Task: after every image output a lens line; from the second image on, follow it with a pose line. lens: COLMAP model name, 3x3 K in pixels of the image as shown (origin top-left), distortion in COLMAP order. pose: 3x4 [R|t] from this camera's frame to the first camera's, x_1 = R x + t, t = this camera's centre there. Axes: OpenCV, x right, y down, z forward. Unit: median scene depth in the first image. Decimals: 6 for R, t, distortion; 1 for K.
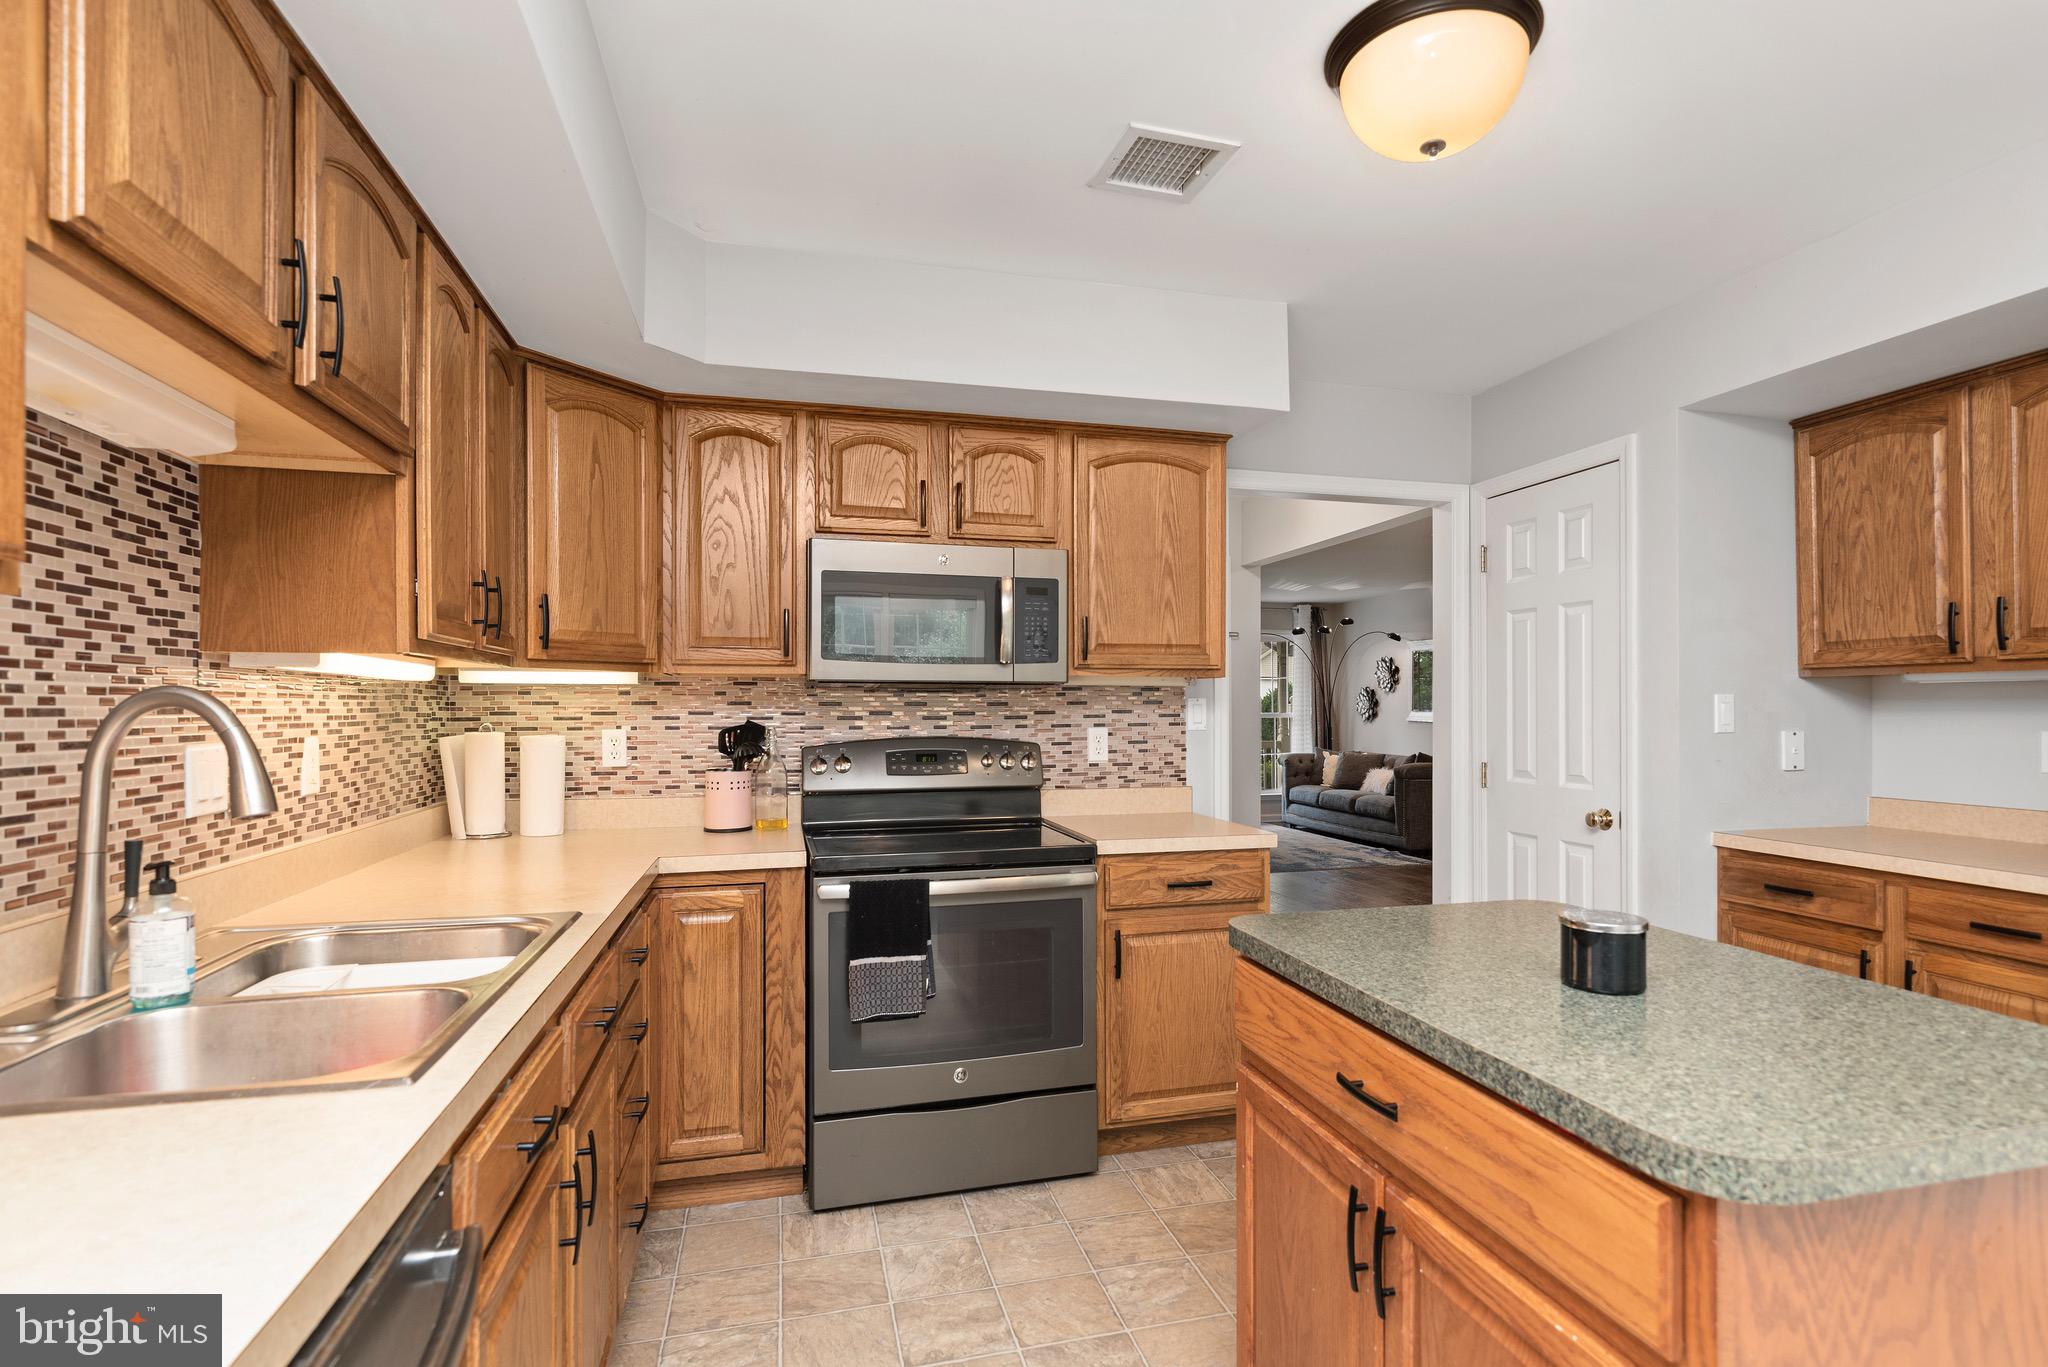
lens RADIAL K [[1002.8, 0, 1040.7], [0, 1002.8, 701.0], [0, 0, 1]] dist [-0.001722, 0.001995]
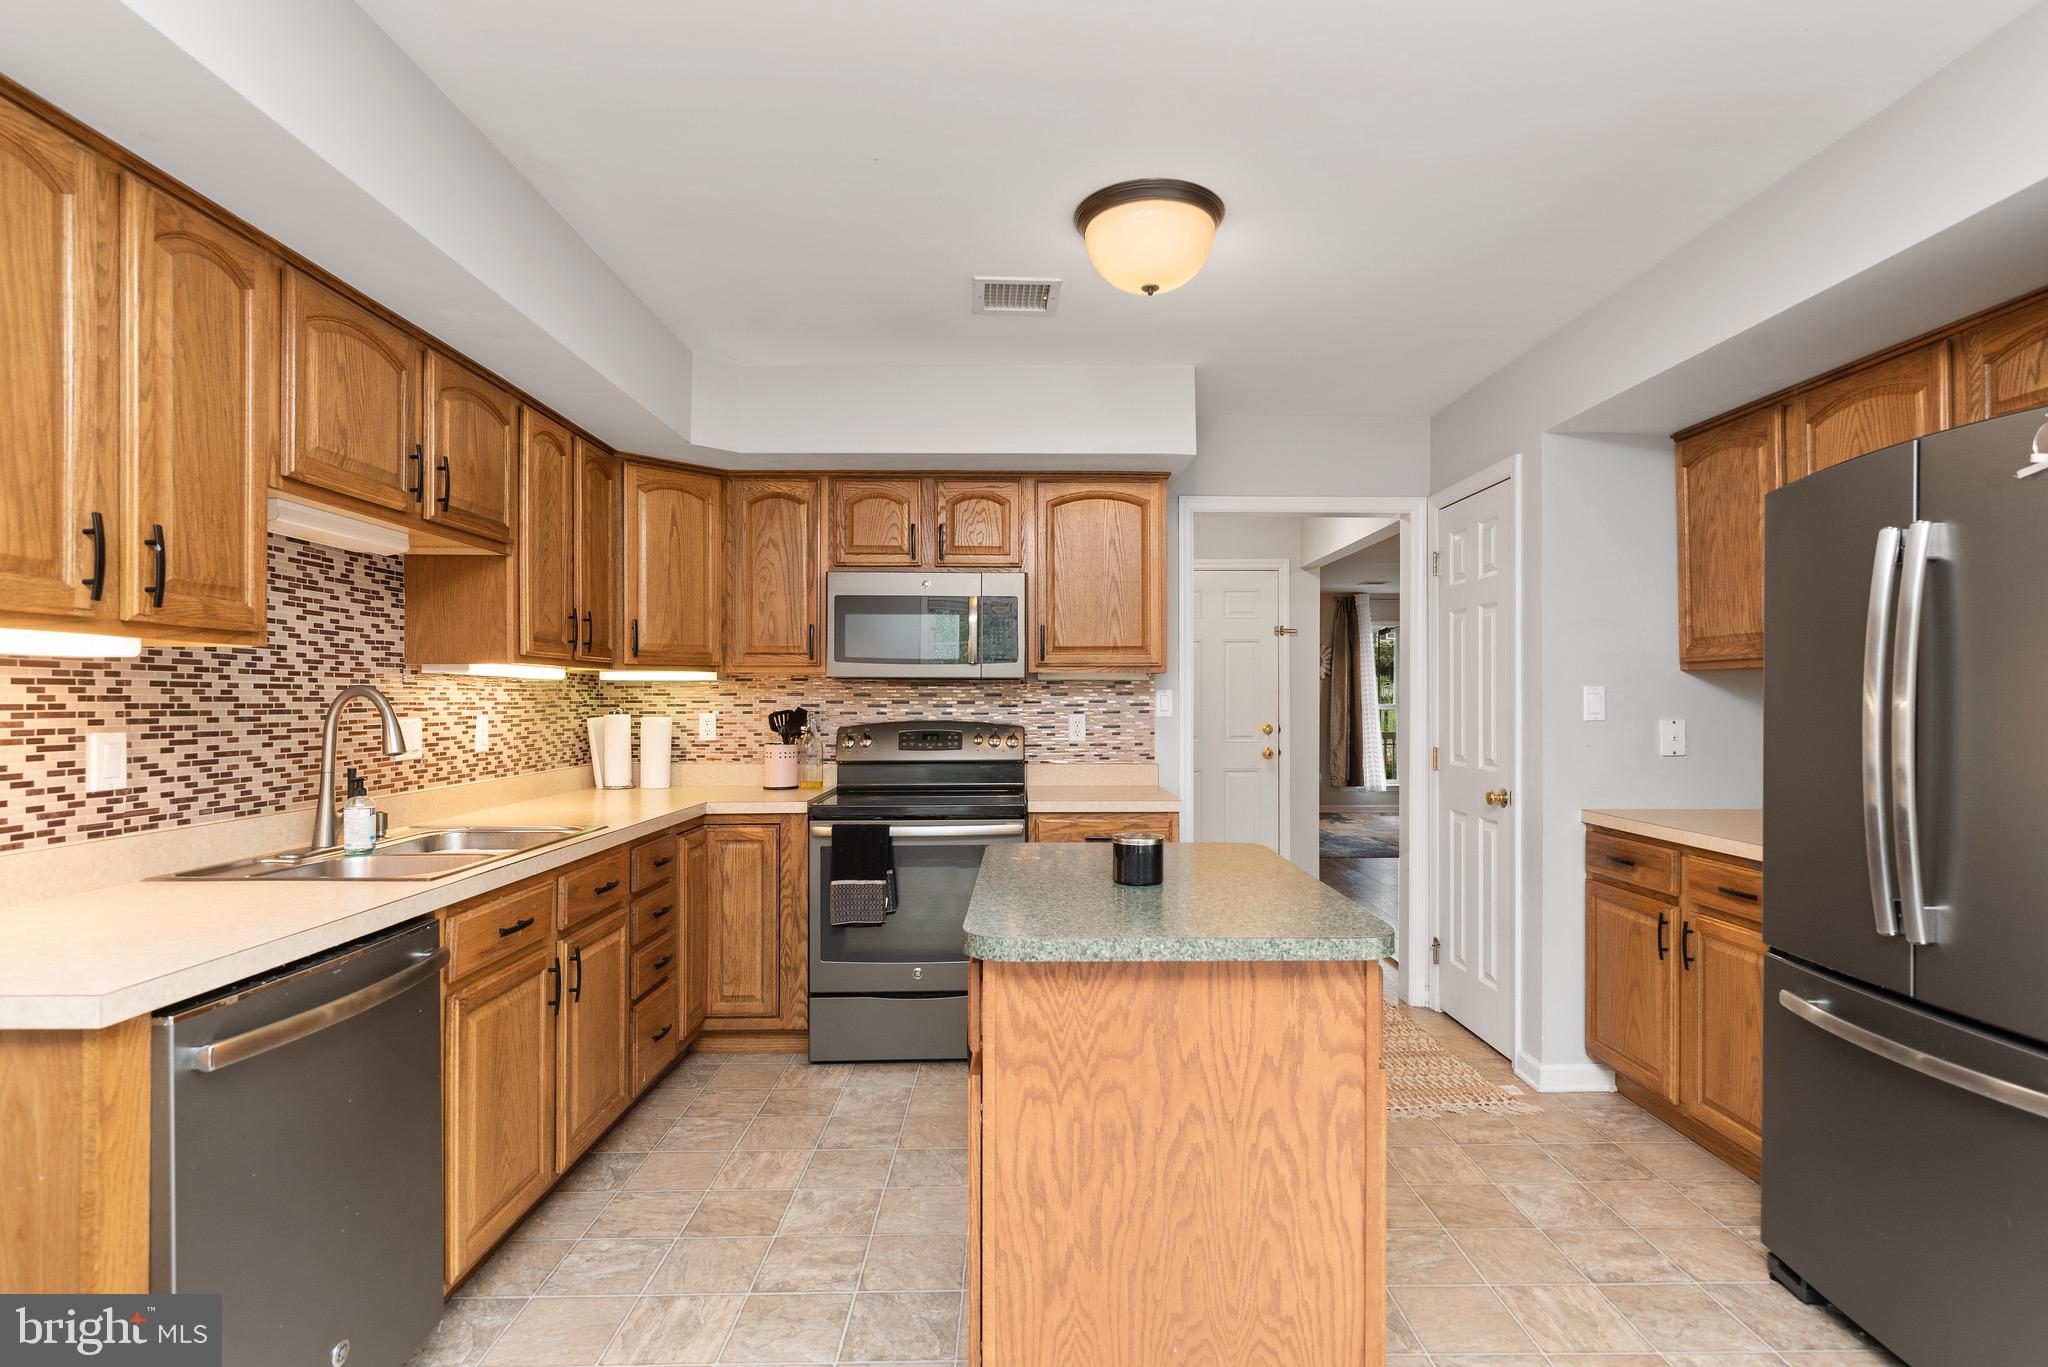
lens RADIAL K [[1002.8, 0, 1041.3], [0, 1002.8, 693.1], [0, 0, 1]] dist [-0.001722, 0.001995]
pose [[0.970940, -0.000212, -0.239324, 0.364639], [0.000439, 1.000000, 0.000892, -0.000536], [0.239324, -0.000971, 0.970939, -0.232626]]
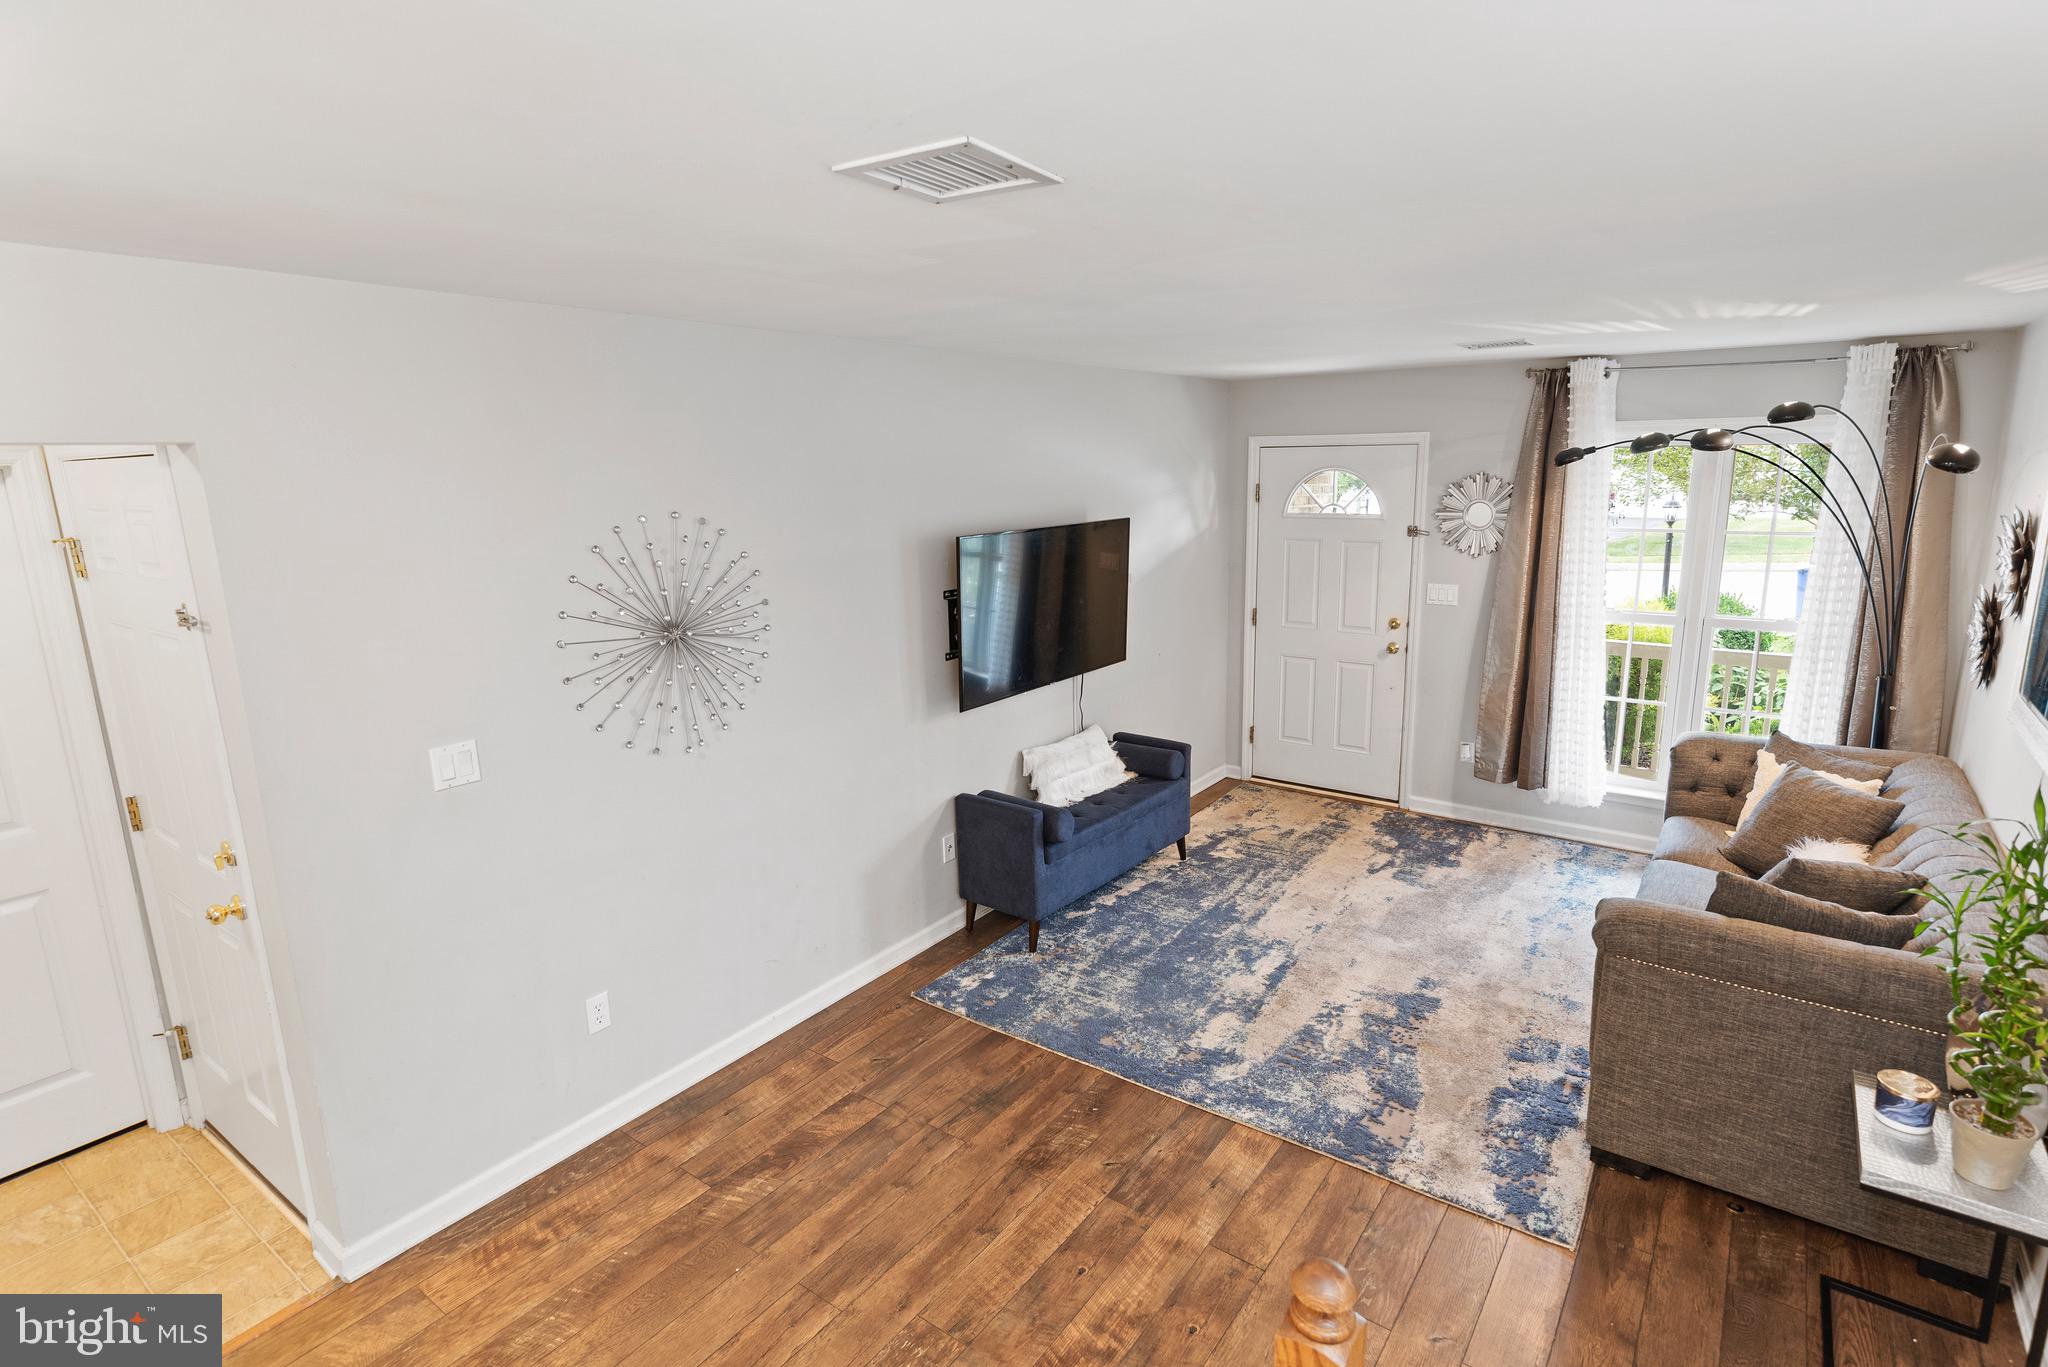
lens RADIAL K [[1002.8, 0, 1043.3], [0, 1002.8, 689.2], [0, 0, 1]] dist [-0.001722, 0.001995]
pose [[0.652875, 0.157234, -0.740967, 1.294572], [0.005285, 0.977249, 0.212030, -0.186267], [0.757448, -0.142345, 0.637190, 1.856638]]
